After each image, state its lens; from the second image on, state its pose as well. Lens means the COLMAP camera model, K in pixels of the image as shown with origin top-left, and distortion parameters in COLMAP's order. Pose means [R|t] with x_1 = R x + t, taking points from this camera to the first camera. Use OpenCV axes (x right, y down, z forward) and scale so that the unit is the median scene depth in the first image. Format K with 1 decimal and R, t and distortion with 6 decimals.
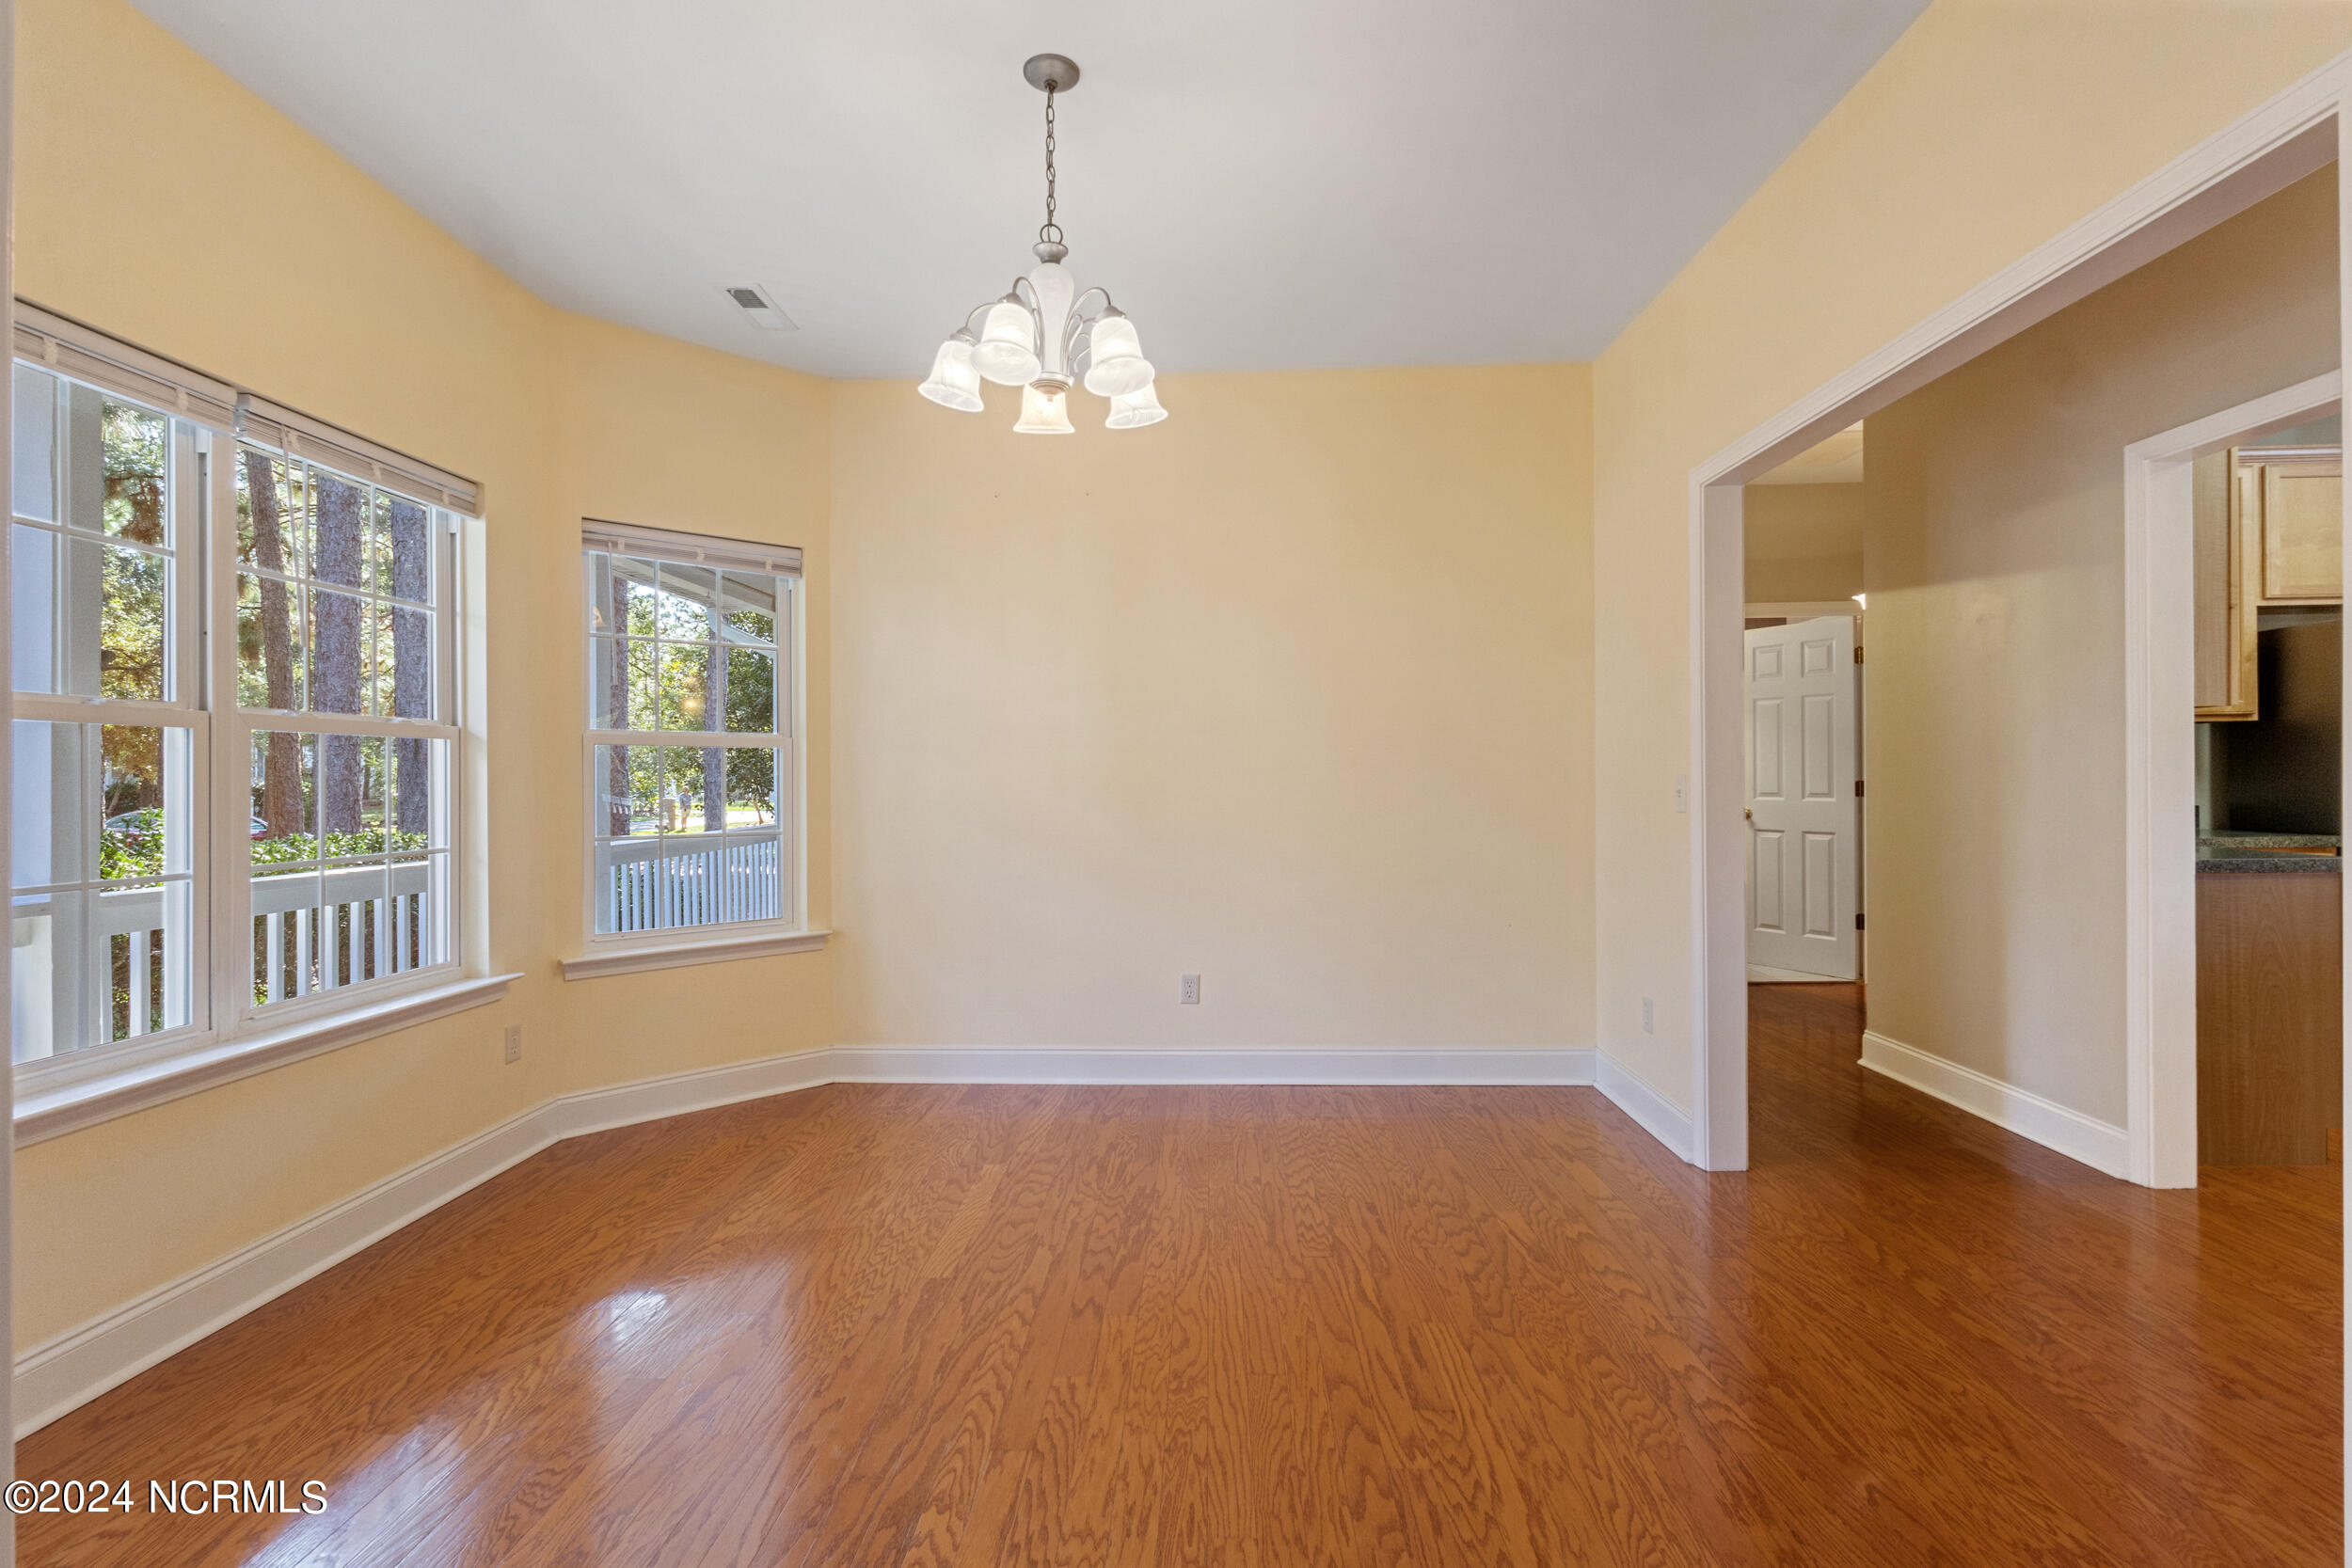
lens RADIAL K [[1098.5, 0, 1175.1], [0, 1098.5, 781.7], [0, 0, 1]] dist [-0.005942, -0.000577]
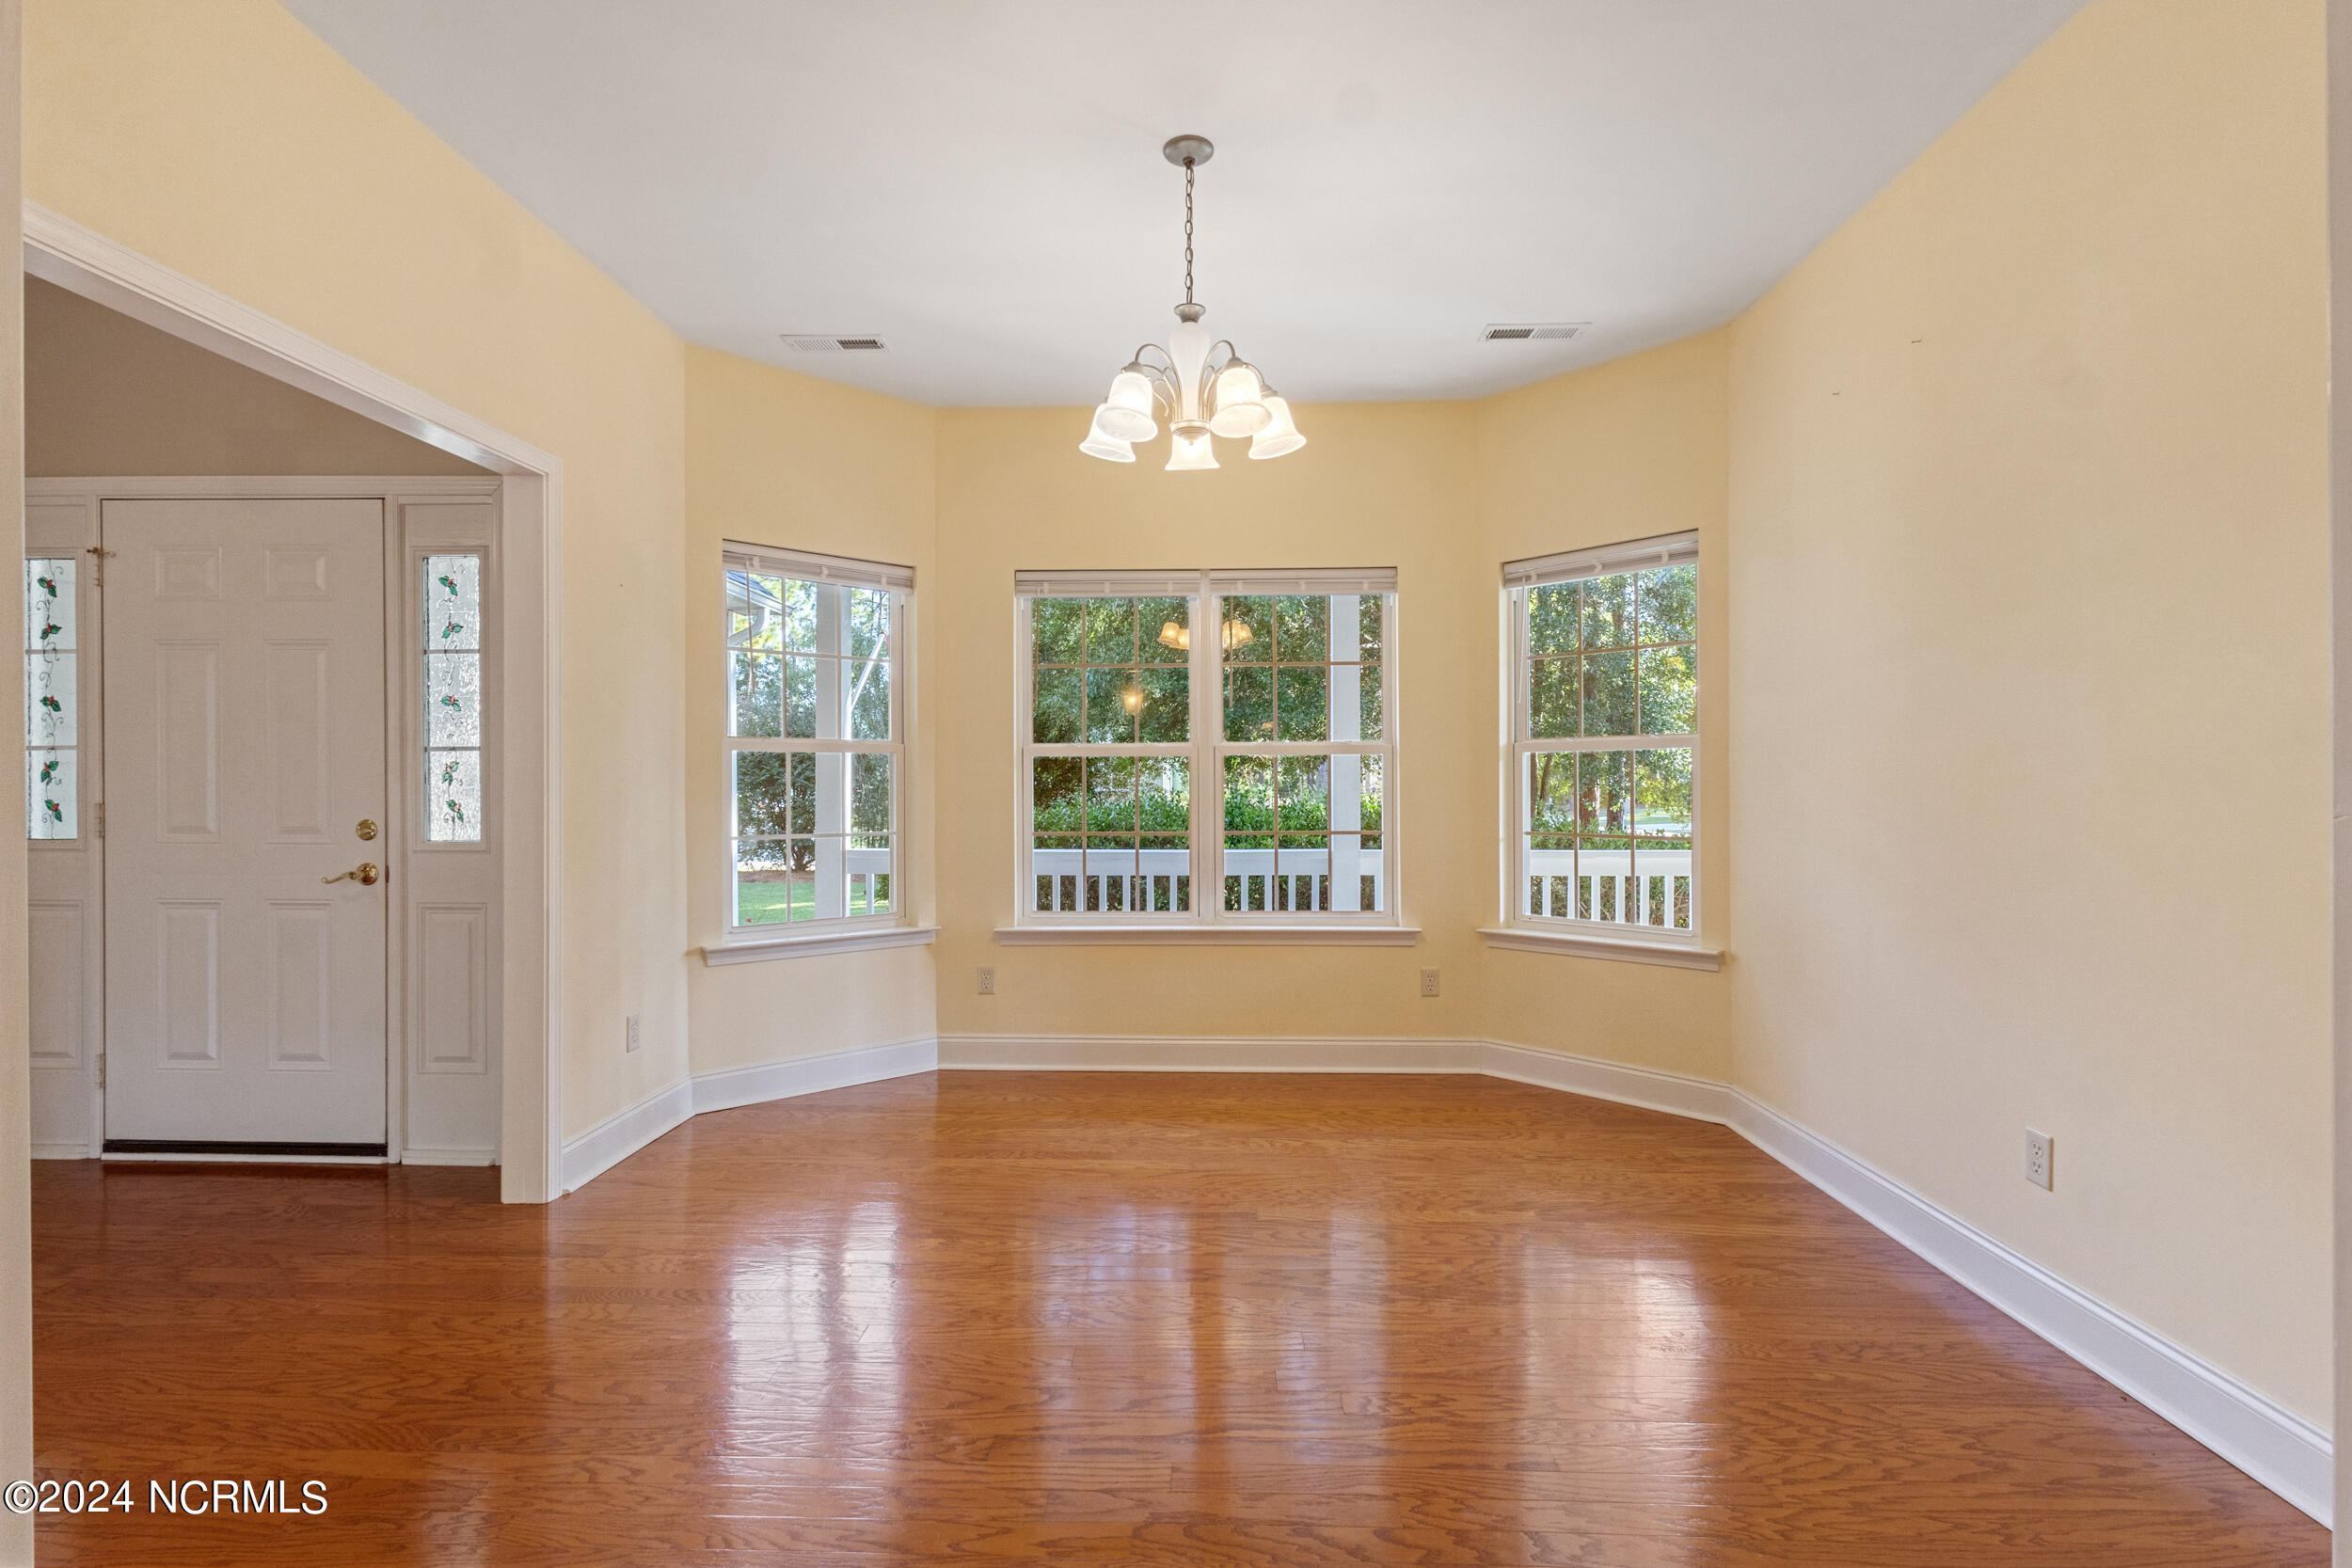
lens RADIAL K [[1098.5, 0, 1173.4], [0, 1098.5, 788.8], [0, 0, 1]] dist [-0.005942, -0.000577]
pose [[-0.016895, 0.007835, -0.999827, 0.763313], [-0.000550, 0.999969, 0.007845, -0.004314], [0.999857, 0.000682, -0.016890, 0.758355]]
